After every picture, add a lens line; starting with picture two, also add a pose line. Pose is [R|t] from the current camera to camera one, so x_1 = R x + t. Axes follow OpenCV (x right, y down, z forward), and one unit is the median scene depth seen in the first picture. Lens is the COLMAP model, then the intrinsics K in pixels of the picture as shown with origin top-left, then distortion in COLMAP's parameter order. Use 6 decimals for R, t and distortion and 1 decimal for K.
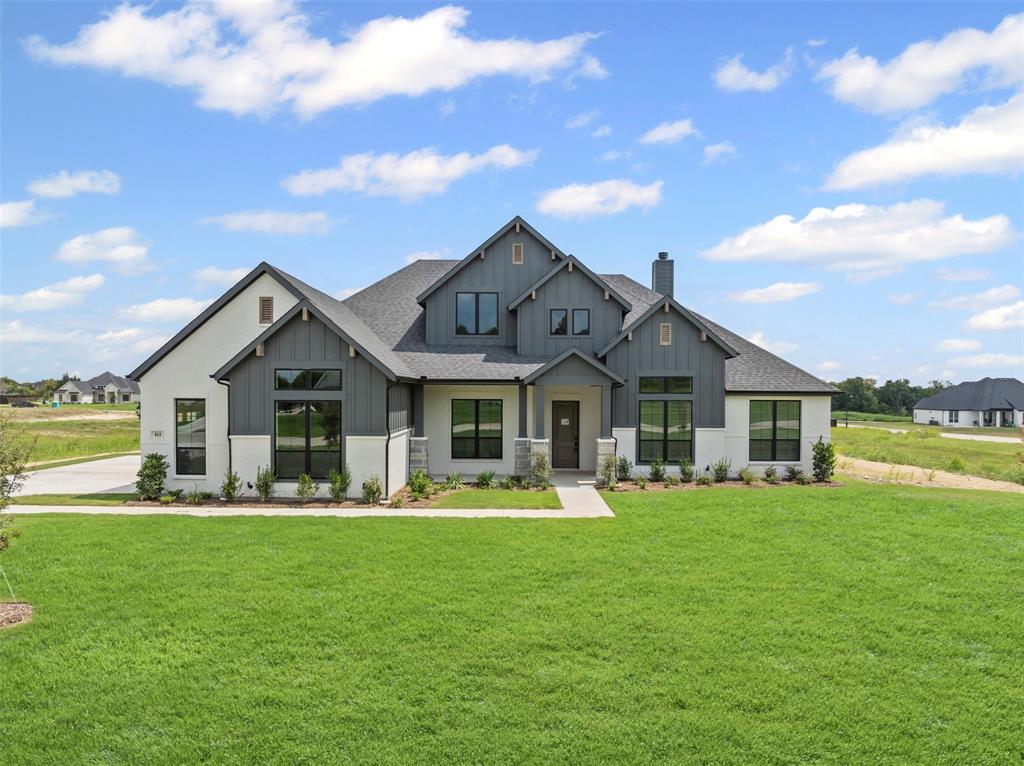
lens RADIAL K [[706.6, 0, 510.6], [0, 706.6, 390.8], [0, 0, 1]] dist [-0.004823, 0.004140]
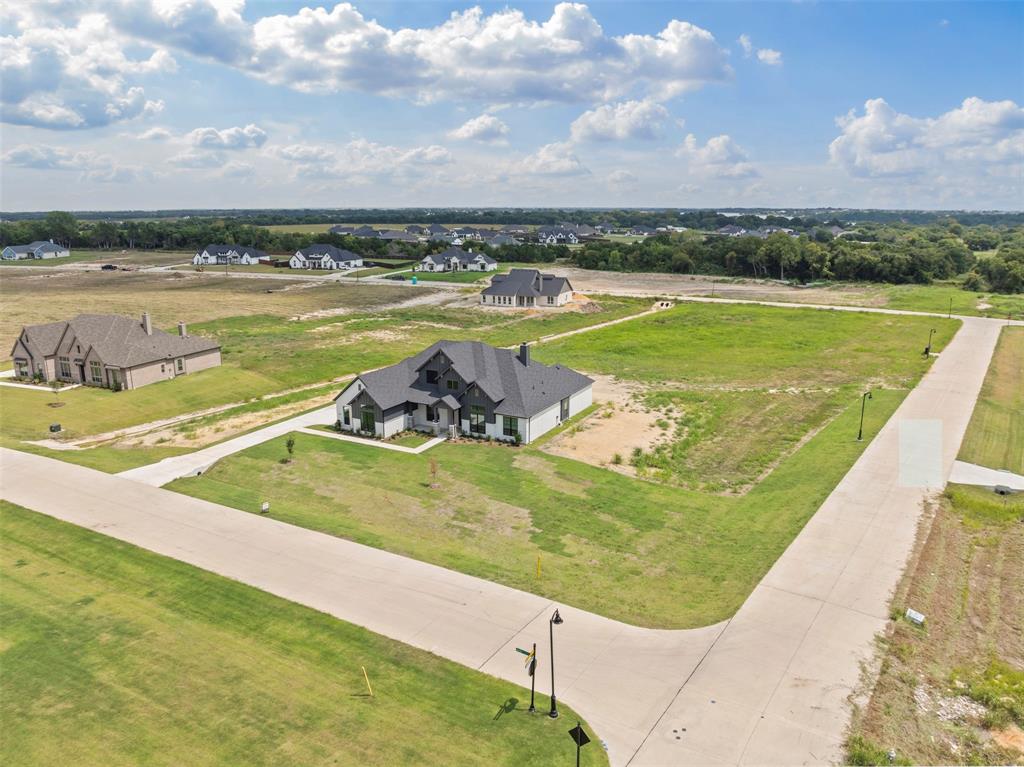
lens RADIAL K [[706.6, 0, 511.5], [0, 706.6, 383.3], [0, 0, 1]] dist [-0.004823, 0.004140]
pose [[0.888480, 0.098908, -0.448129, 1.707184], [-0.000755, 0.976812, 0.214099, -0.771586], [0.458914, -0.189884, 0.867953, -1.594346]]
